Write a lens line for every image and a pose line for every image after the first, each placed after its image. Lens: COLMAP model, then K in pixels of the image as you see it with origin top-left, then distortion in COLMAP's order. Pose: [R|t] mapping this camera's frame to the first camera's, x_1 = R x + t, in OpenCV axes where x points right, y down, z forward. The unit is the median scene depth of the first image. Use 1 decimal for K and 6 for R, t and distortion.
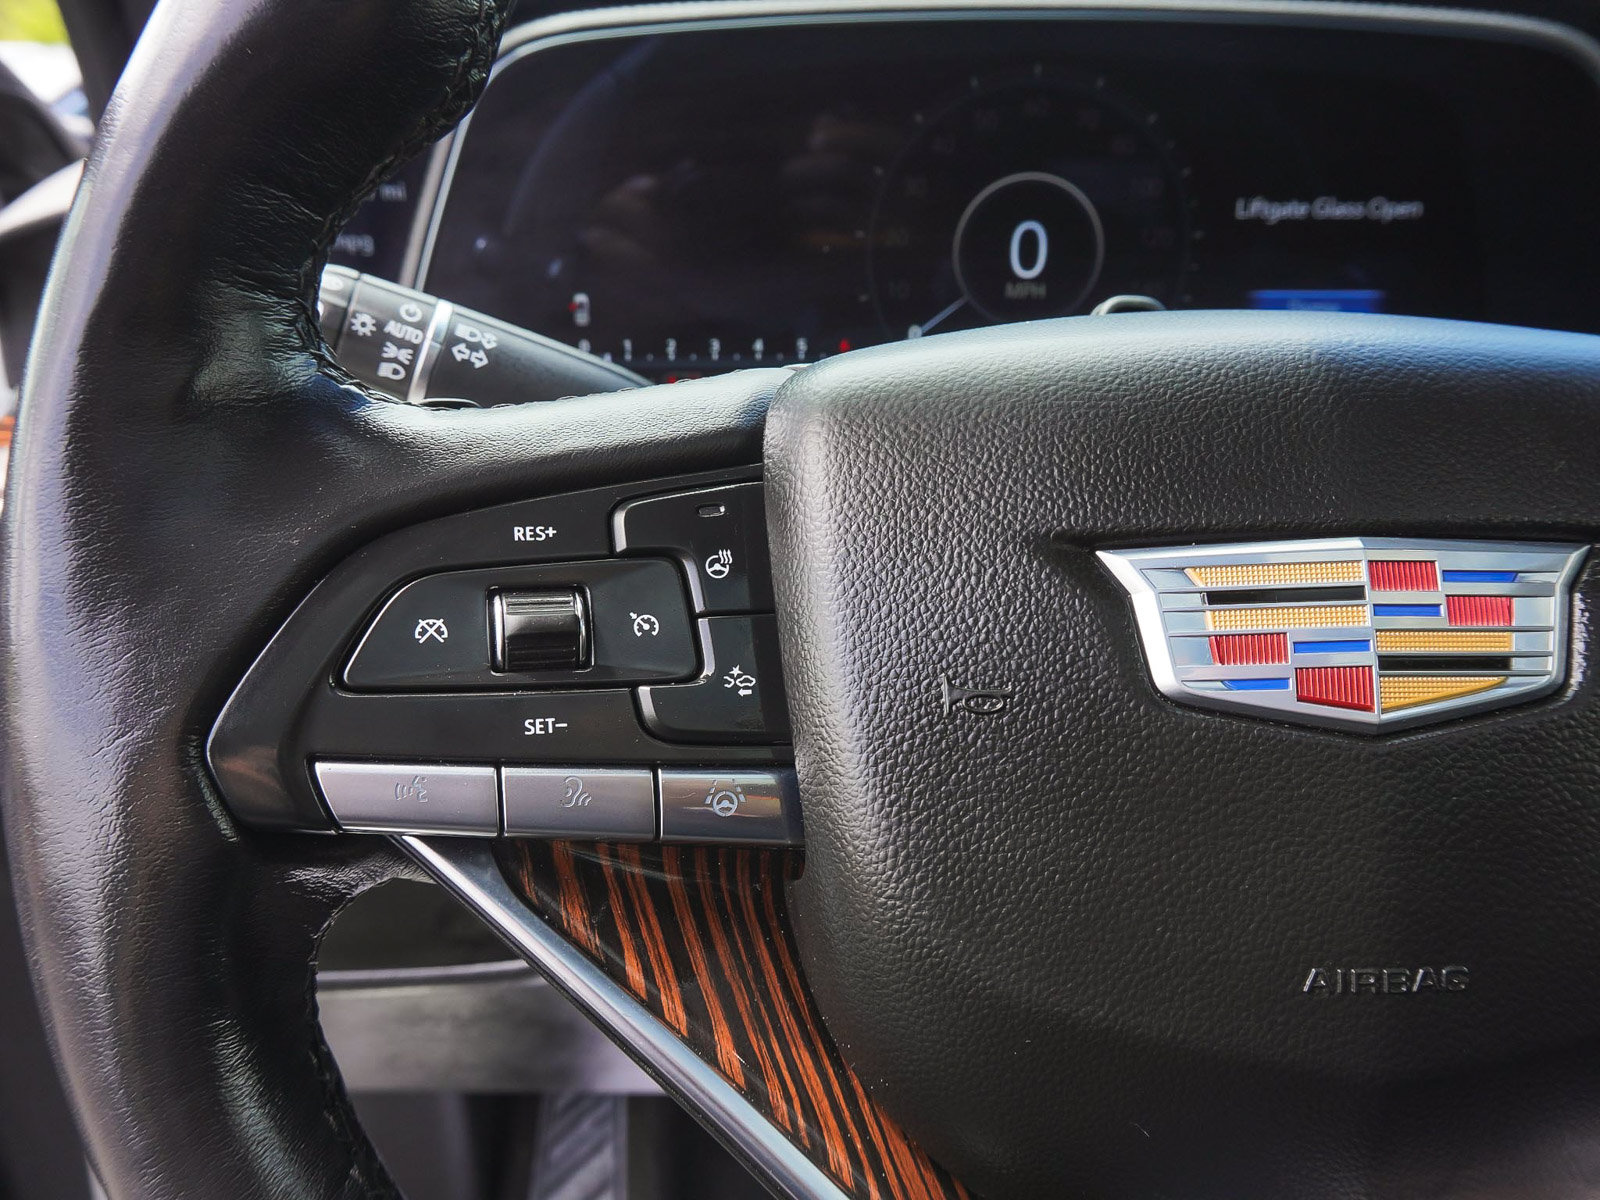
lens RADIAL K [[1155.6, 0, 800.0], [0, 1155.6, 600.0], [0, 0, 1]] dist [-0.001206, -0.000786]
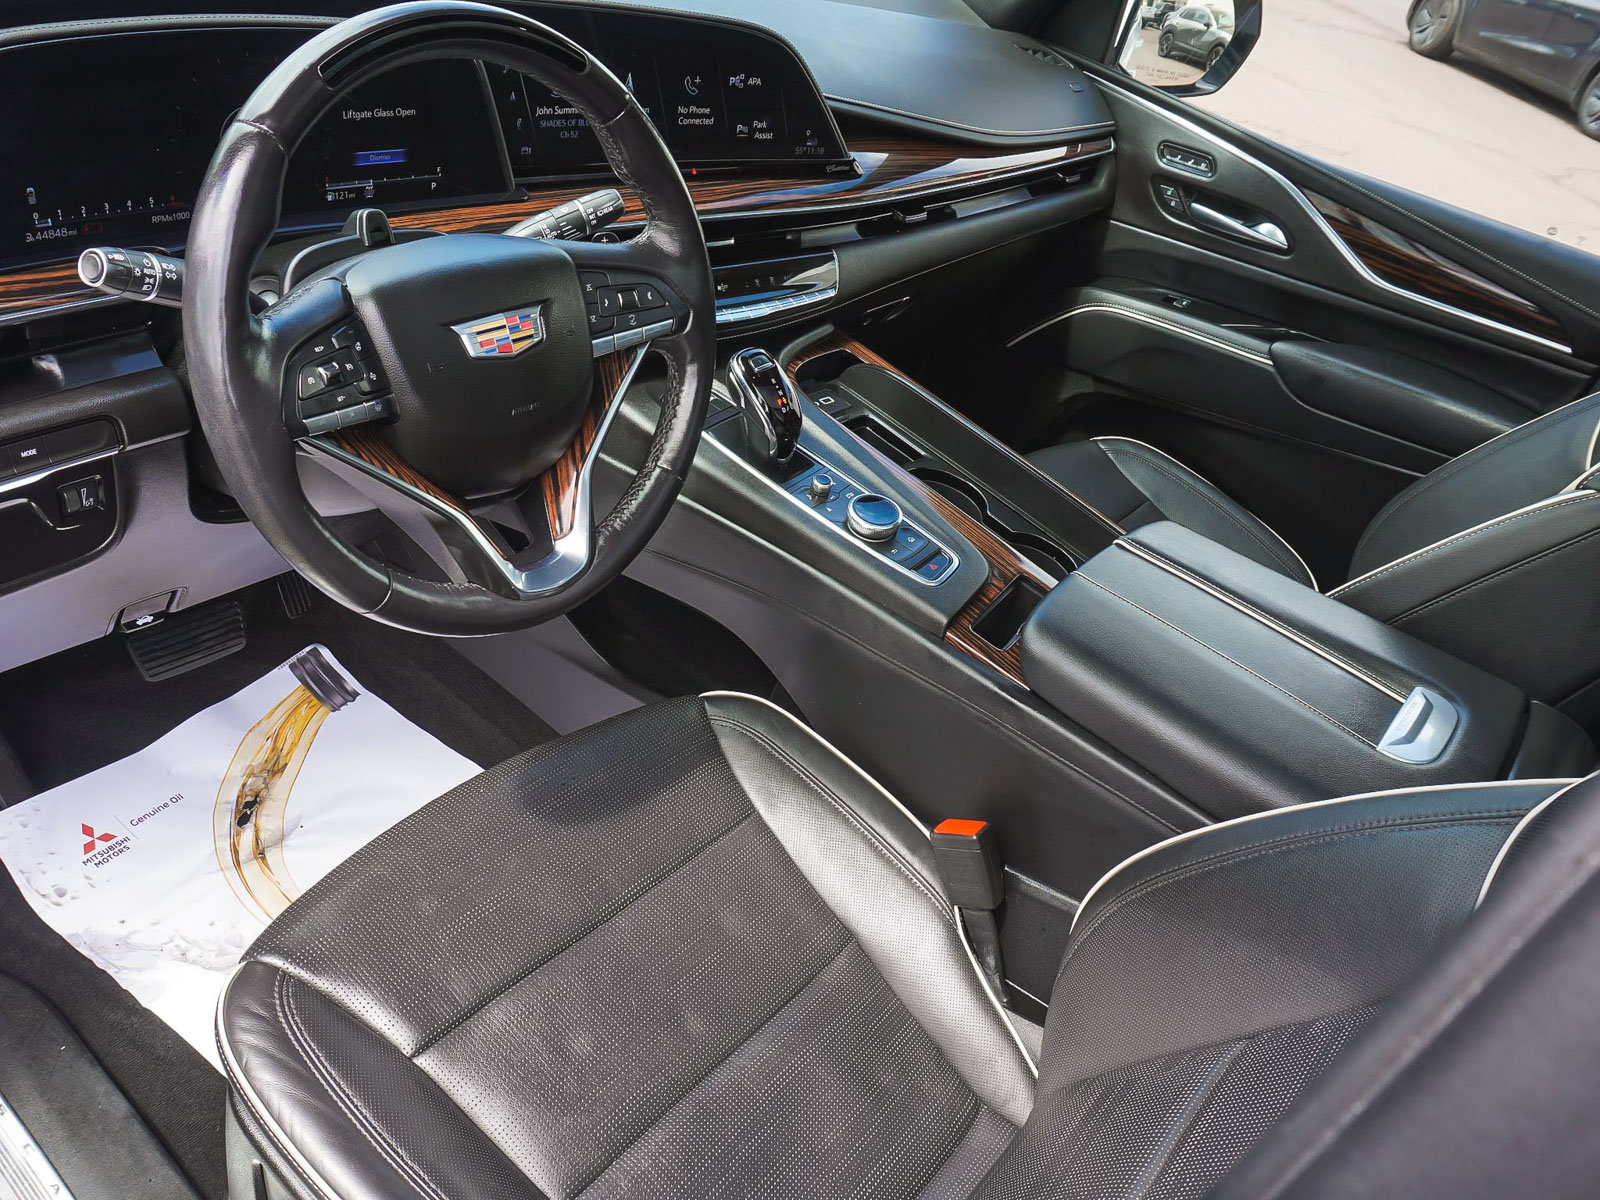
lens RADIAL K [[1155.6, 0, 800.0], [0, 1155.6, 600.0], [0, 0, 1]] dist [-0.001206, -0.000786]
pose [[0.600505, -0.358933, 0.714535, -2.279272], [0.081409, 0.916393, 0.391915, -0.656268], [-0.795466, -0.177177, 0.579519, -2.554585]]
